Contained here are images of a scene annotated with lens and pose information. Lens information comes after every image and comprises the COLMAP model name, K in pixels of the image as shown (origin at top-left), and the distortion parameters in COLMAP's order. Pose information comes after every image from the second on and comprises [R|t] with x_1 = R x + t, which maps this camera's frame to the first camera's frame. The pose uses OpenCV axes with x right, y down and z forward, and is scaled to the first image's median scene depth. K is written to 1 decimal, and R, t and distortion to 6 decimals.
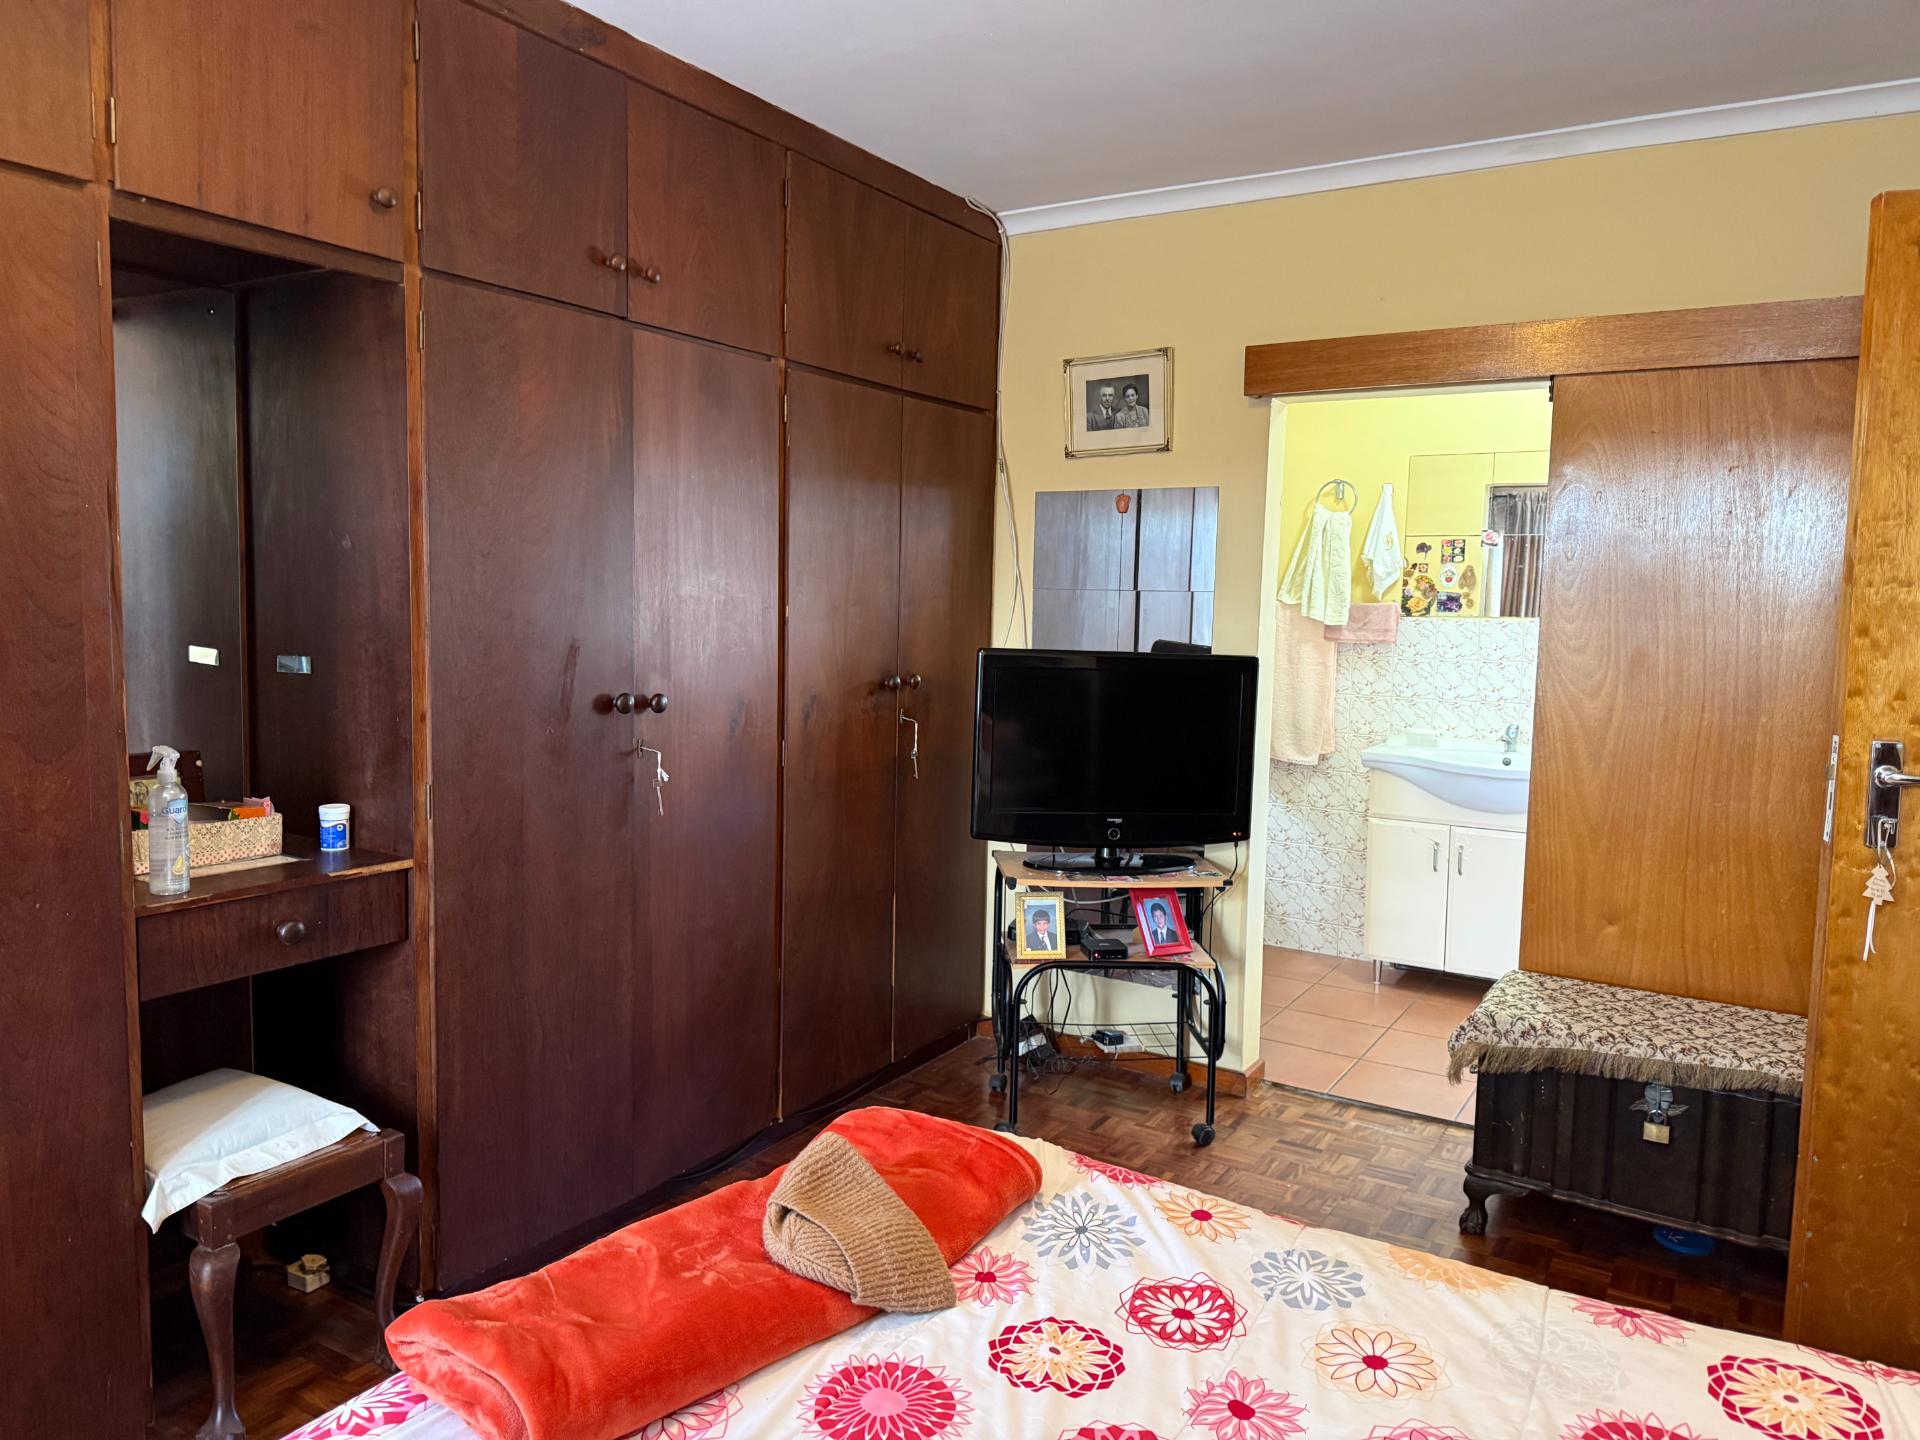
lens RADIAL K [[1346.0, 0, 943.8], [0, 1346.0, 724.2], [0, 0, 1]] dist [0.031877, -0.032062]
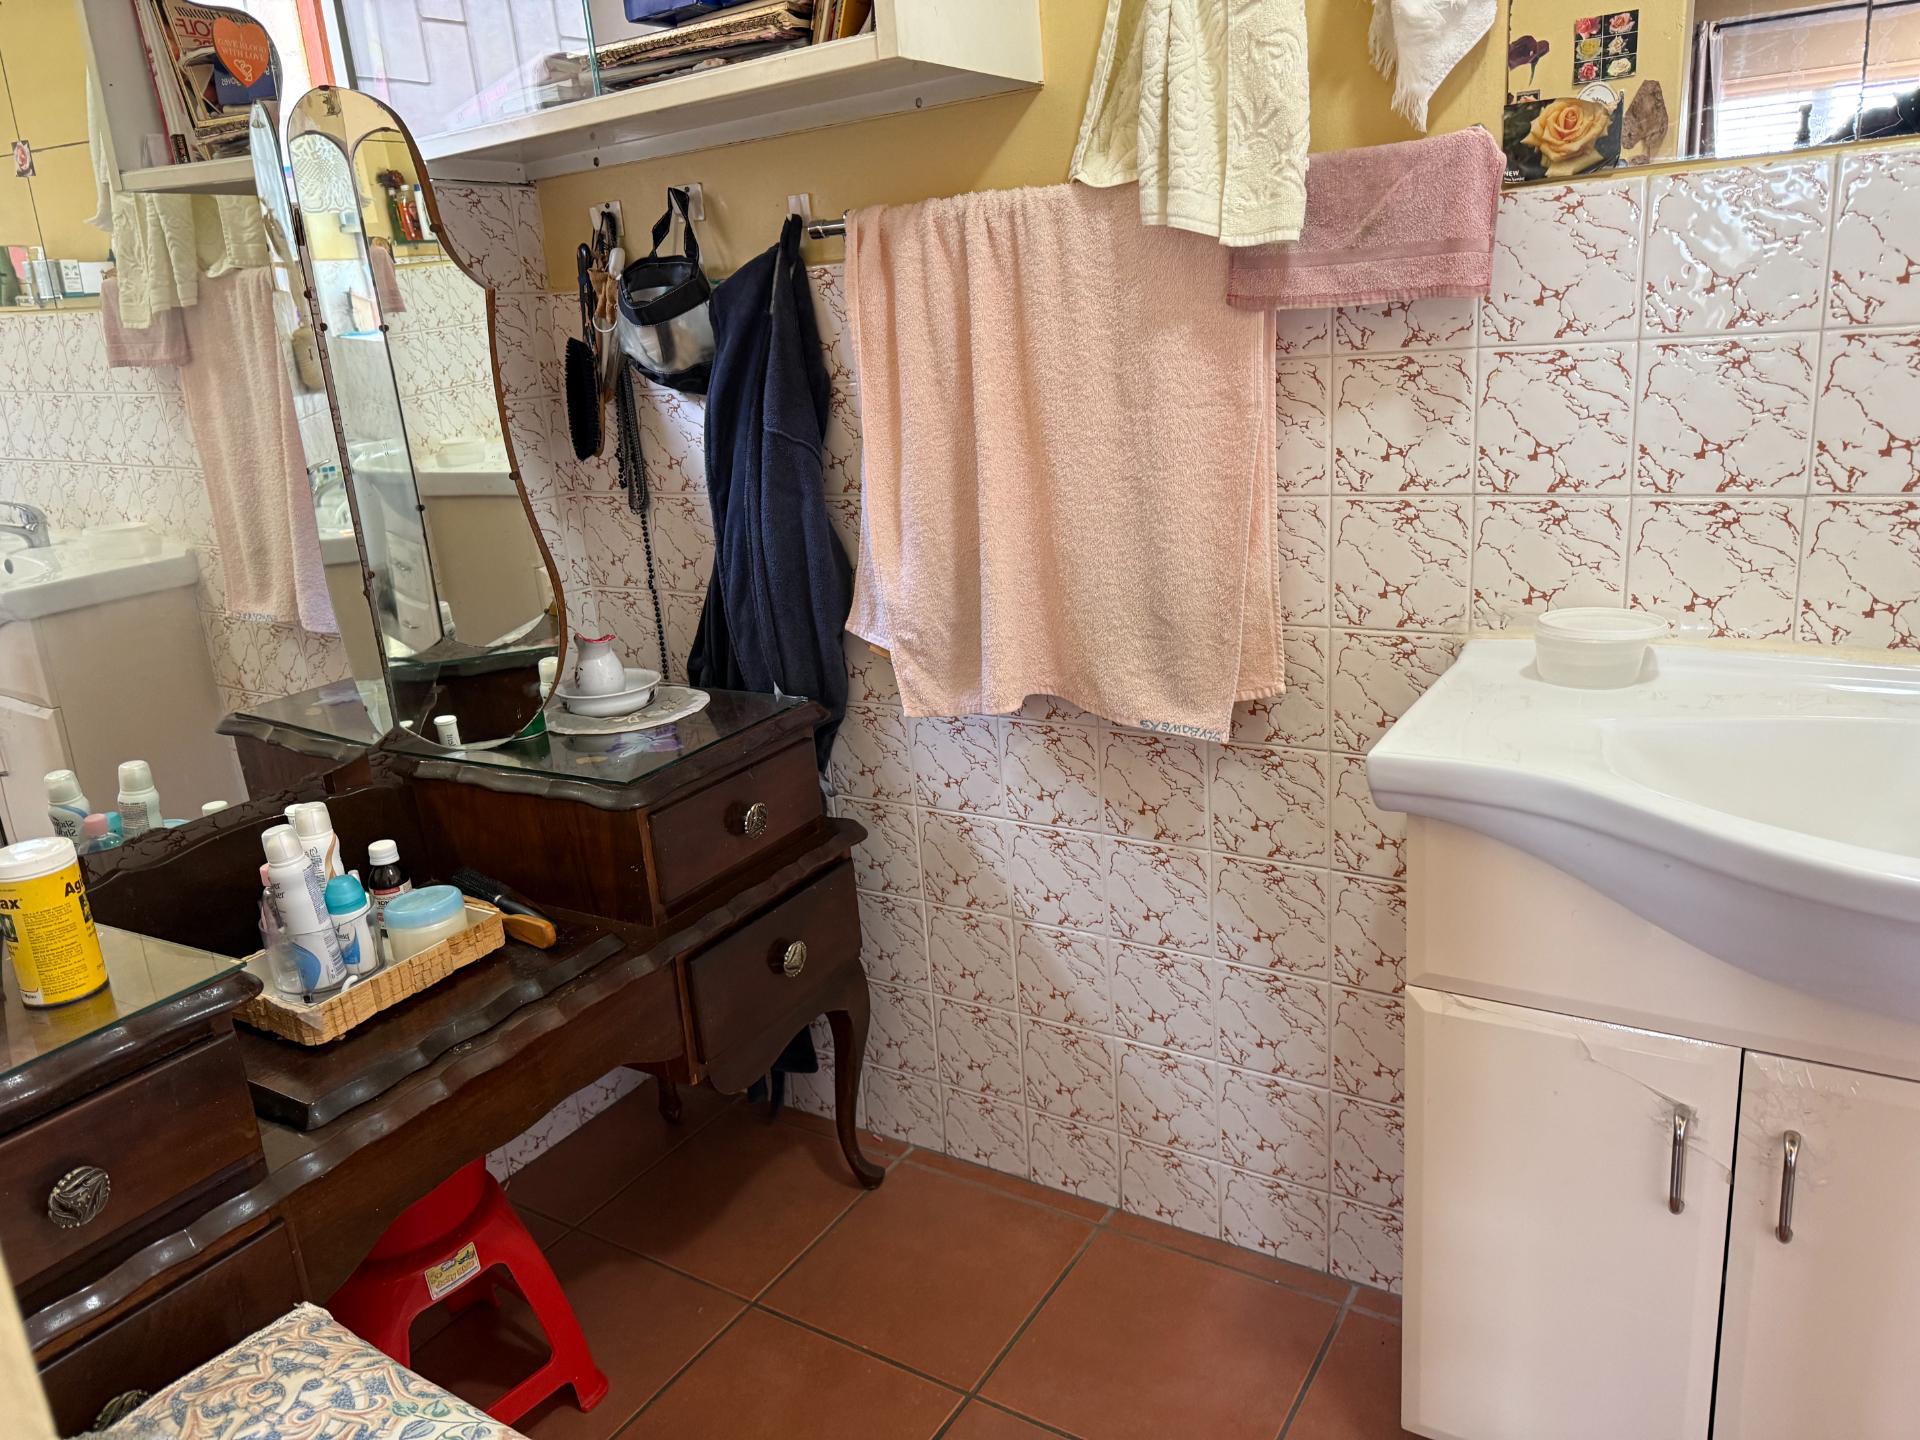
lens RADIAL K [[1346.0, 0, 978.9], [0, 1346.0, 721.6], [0, 0, 1]] dist [0.031877, -0.032062]
pose [[0.995577, -0.092503, -0.016396, 0.226412], [0.093927, 0.976738, 0.192770, -0.037568], [-0.001817, -0.193457, 0.981107, 0.706186]]
